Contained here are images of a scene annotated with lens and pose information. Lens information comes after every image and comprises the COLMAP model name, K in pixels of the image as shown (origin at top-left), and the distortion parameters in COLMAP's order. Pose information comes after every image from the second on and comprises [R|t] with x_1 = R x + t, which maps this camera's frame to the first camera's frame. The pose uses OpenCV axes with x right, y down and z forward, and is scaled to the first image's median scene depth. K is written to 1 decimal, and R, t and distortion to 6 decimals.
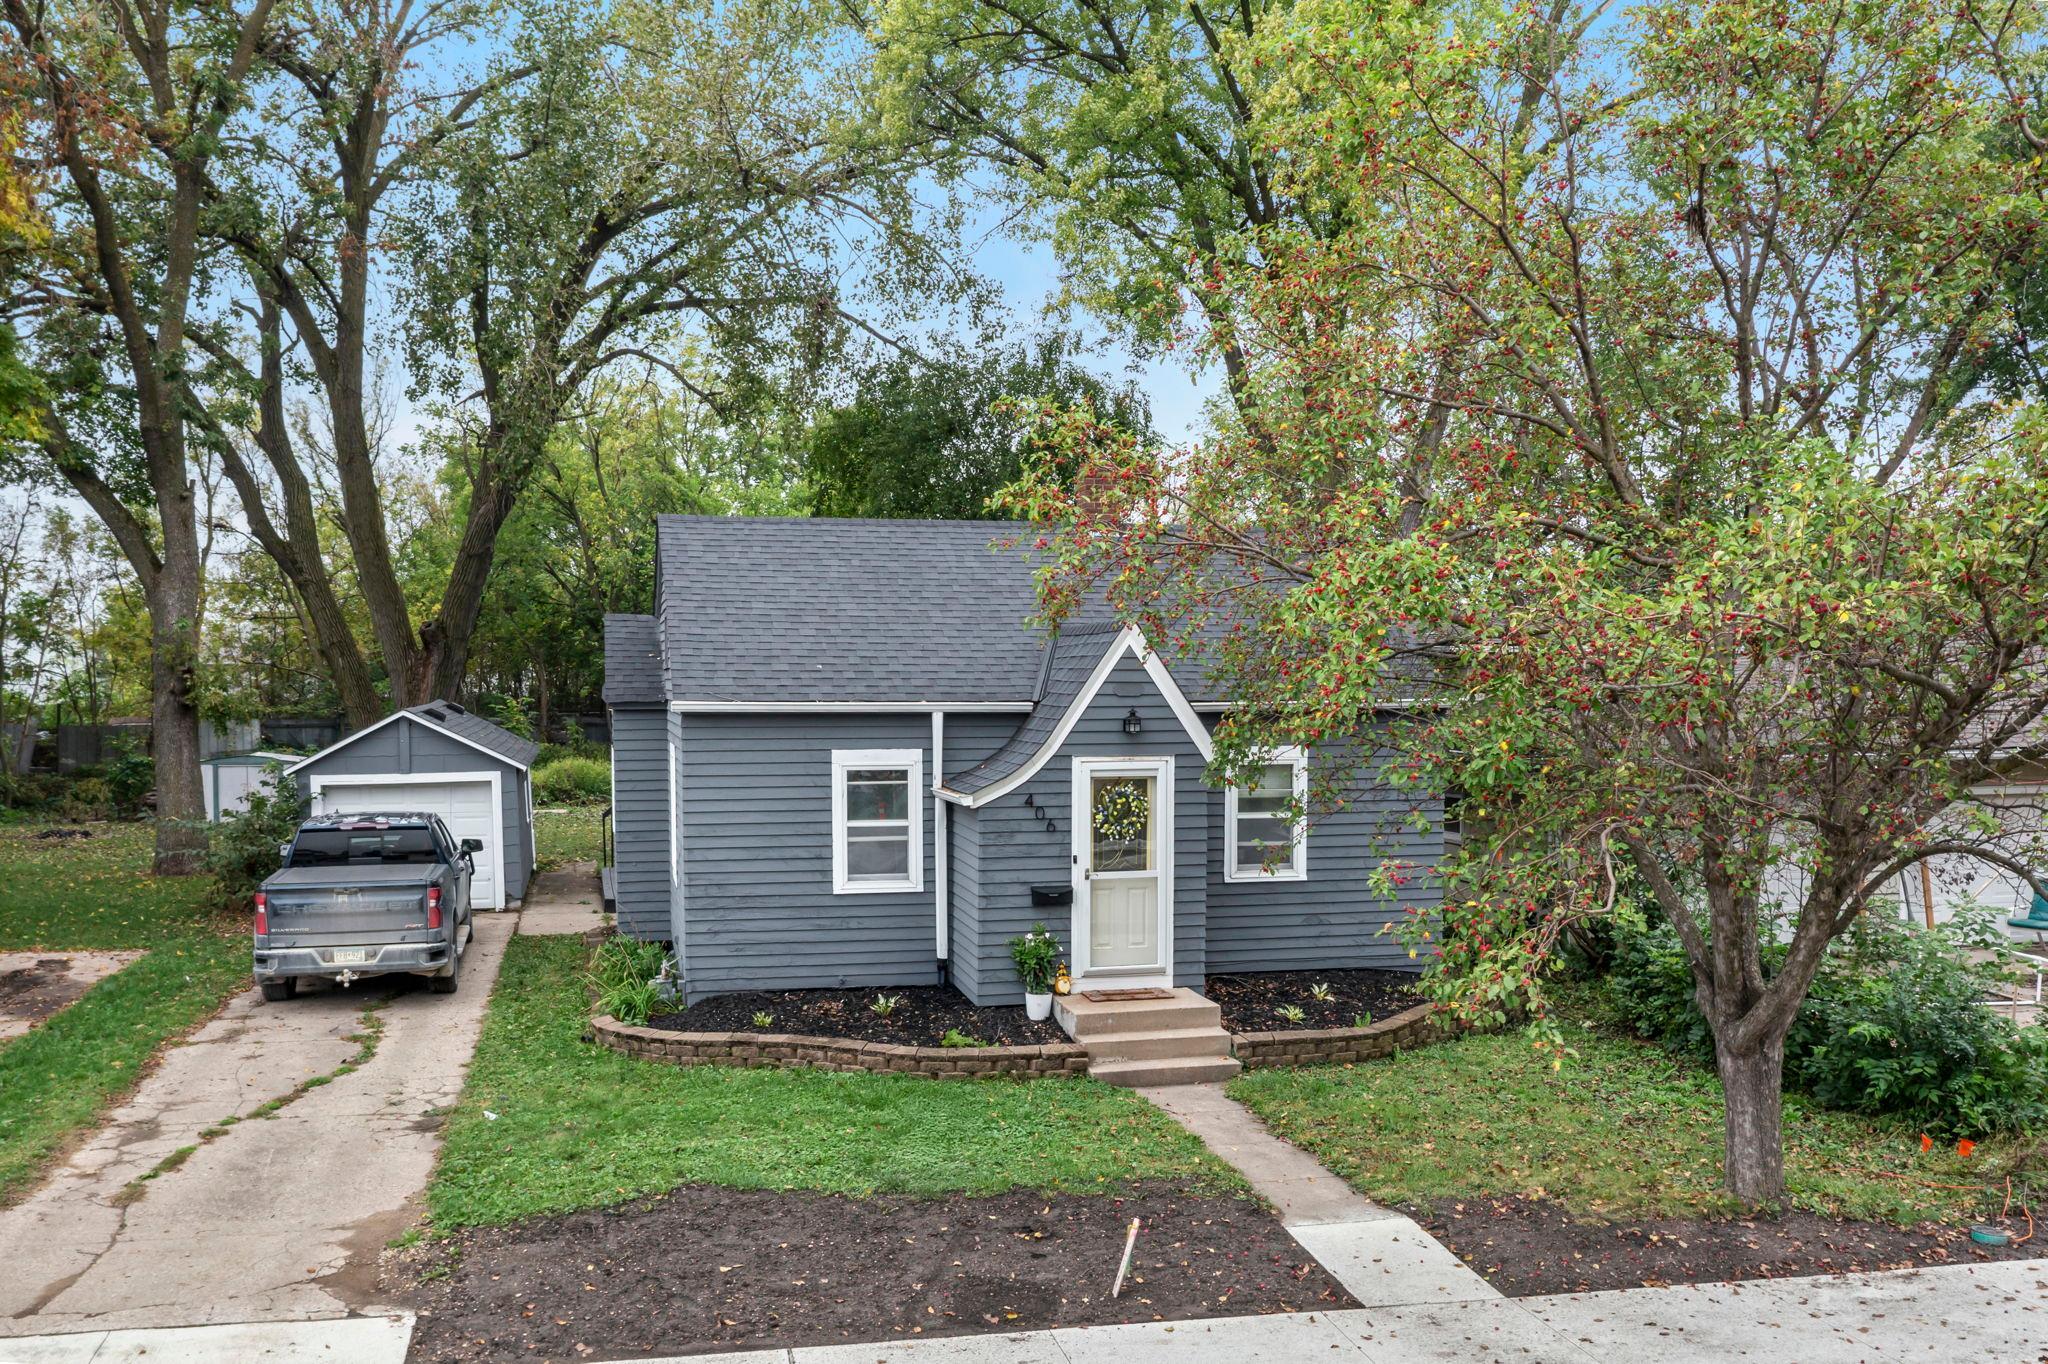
lens RADIAL K [[1909.9, 0, 993.3], [0, 1909.9, 753.8], [0, 0, 1]] dist [-0.008185, 0.000000]
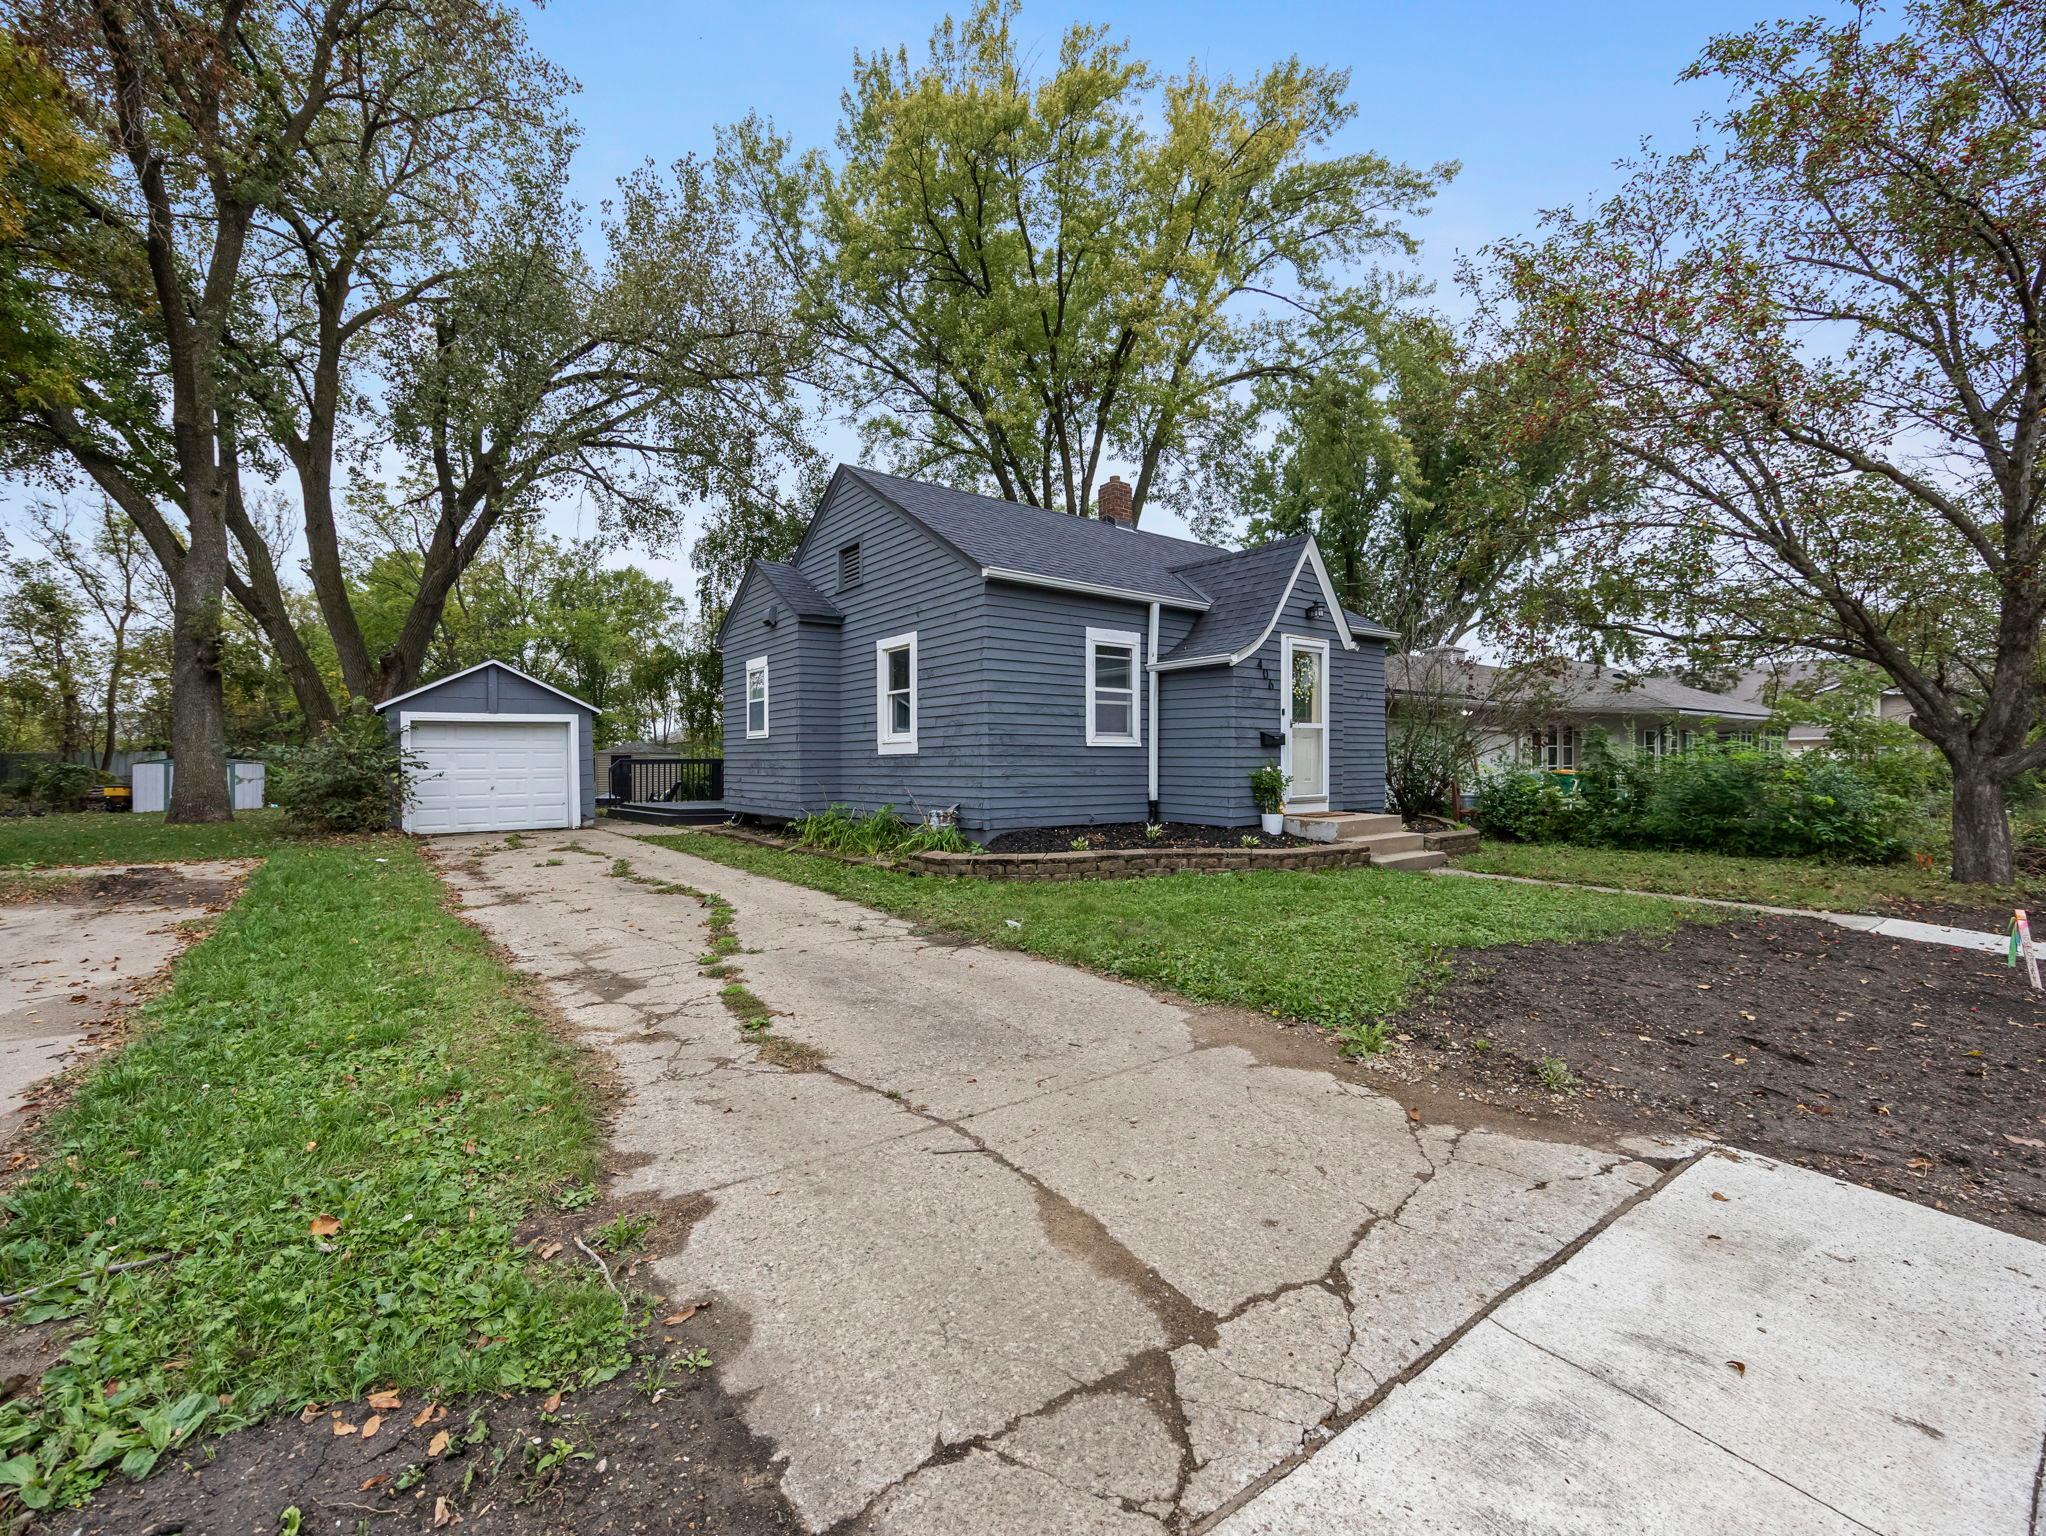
lens RADIAL K [[904.2, 0, 1034.8], [0, 904.2, 764.3], [0, 0, 1]] dist [0.002636, 0.000110]
pose [[0.899712, -0.004342, 0.436463, -0.373334], [0.024929, 0.998830, -0.041451, 0.110700], [-0.435772, 0.048174, 0.898767, 0.512296]]
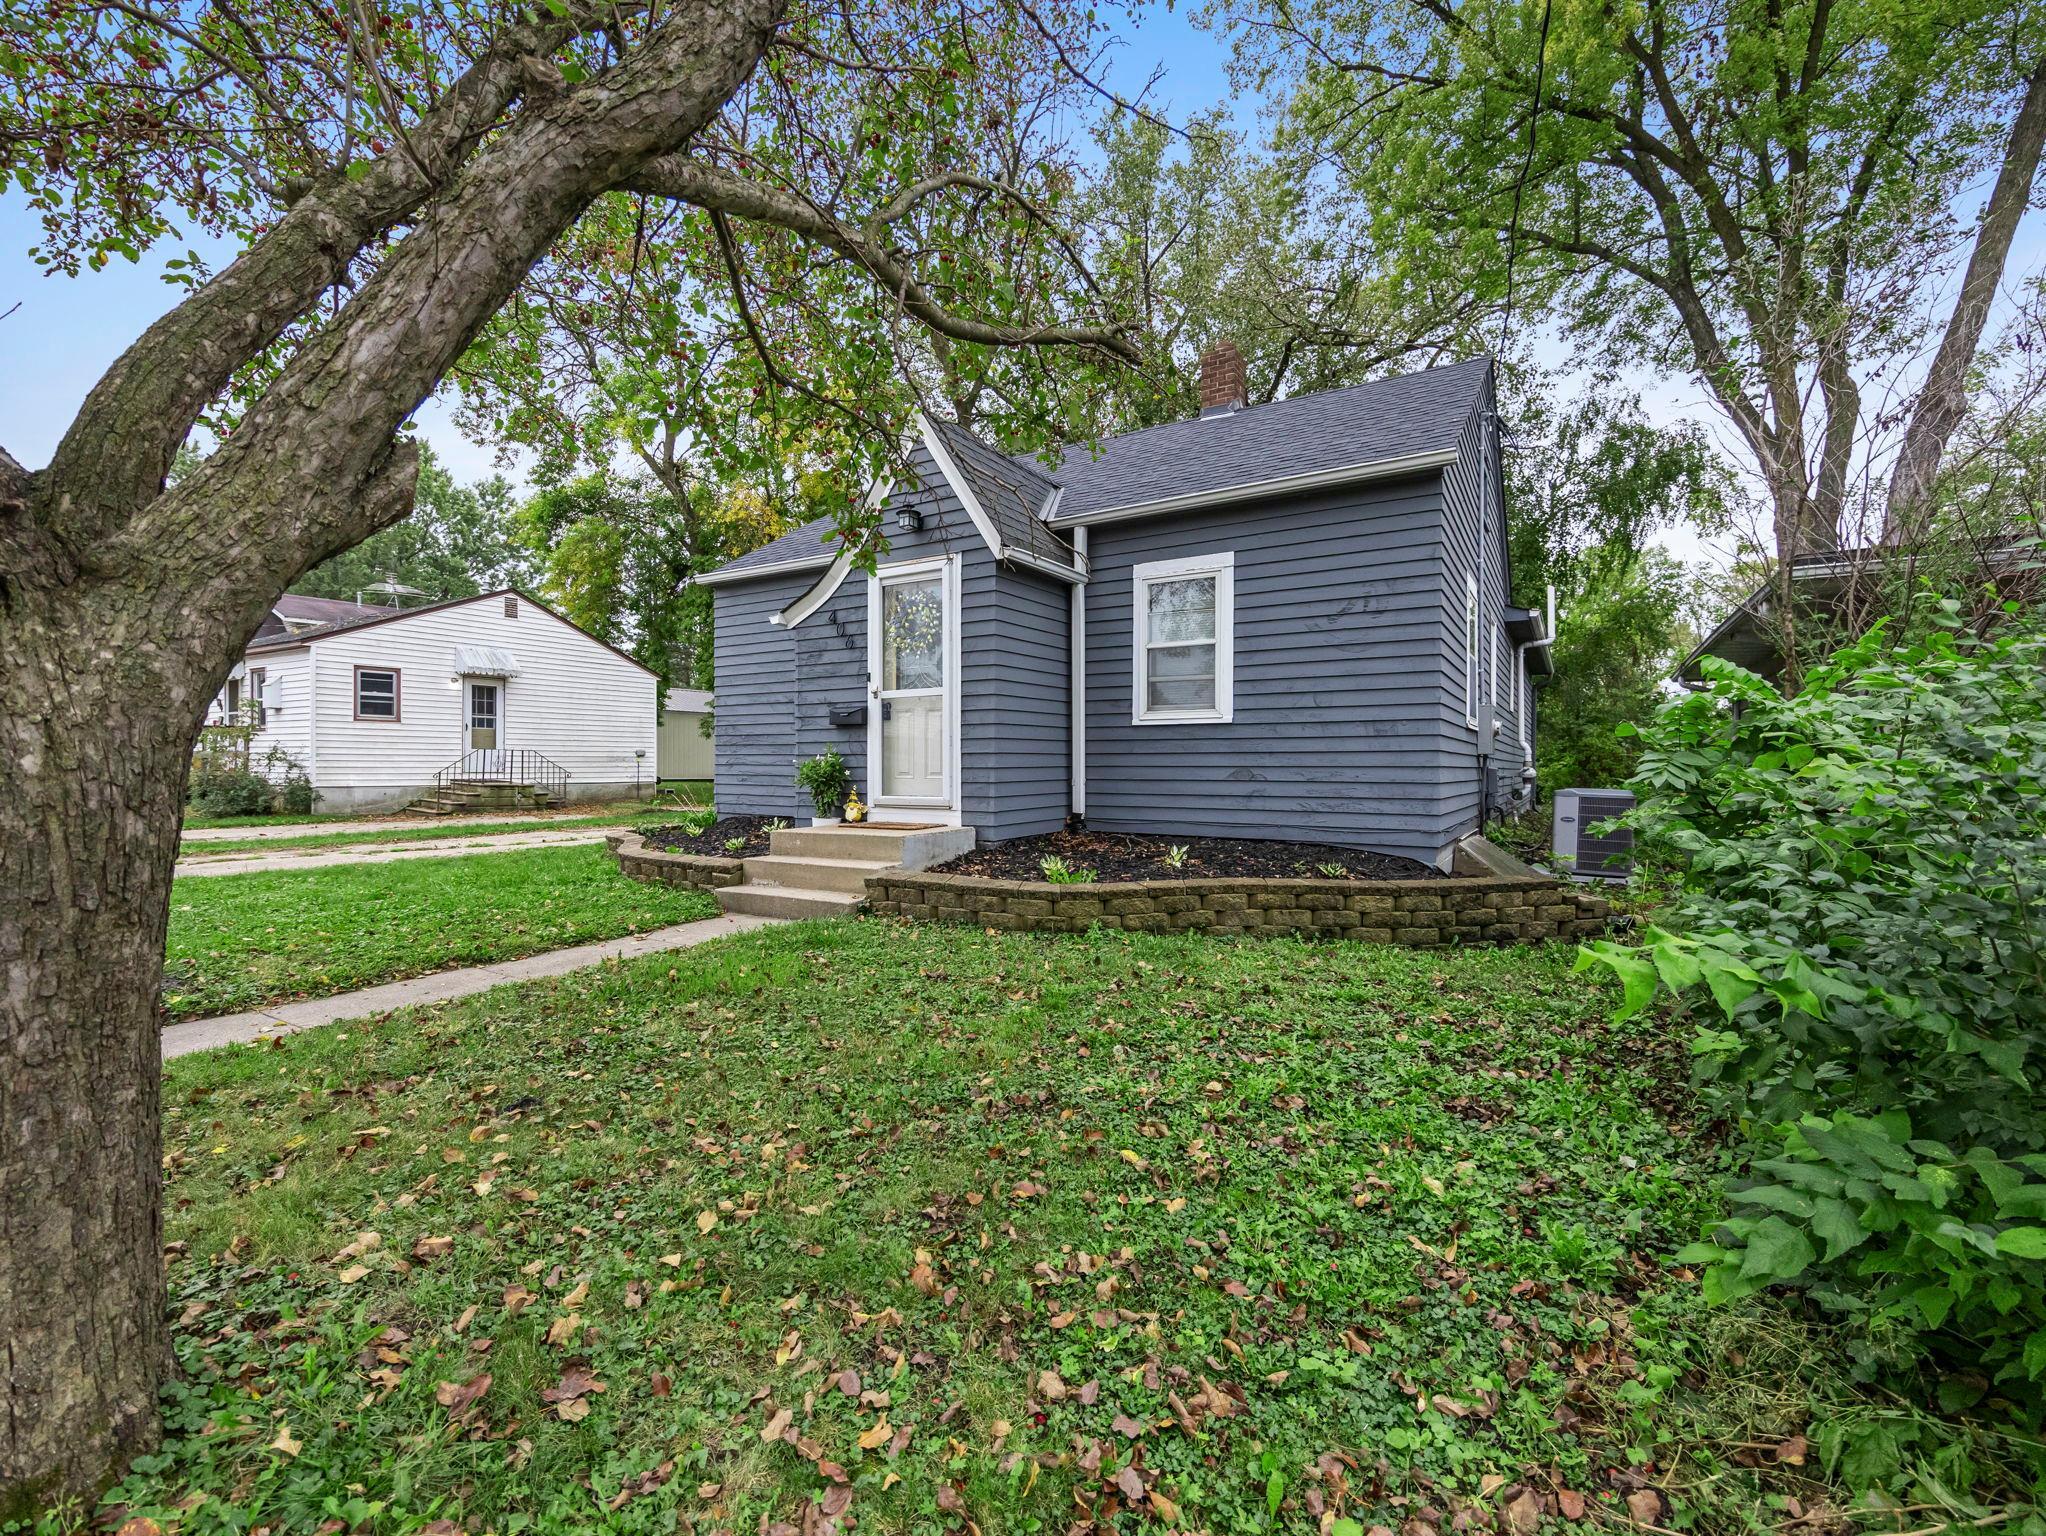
lens RADIAL K [[904.2, 0, 1023.5], [0, 904.2, 773.3], [0, 0, 1]] dist [0.002636, 0.000110]
pose [[0.712482, 0.007881, -0.701646, 0.397348], [-0.037899, 0.998910, -0.027264, 0.109161], [0.700666, 0.046017, 0.712004, 0.730582]]
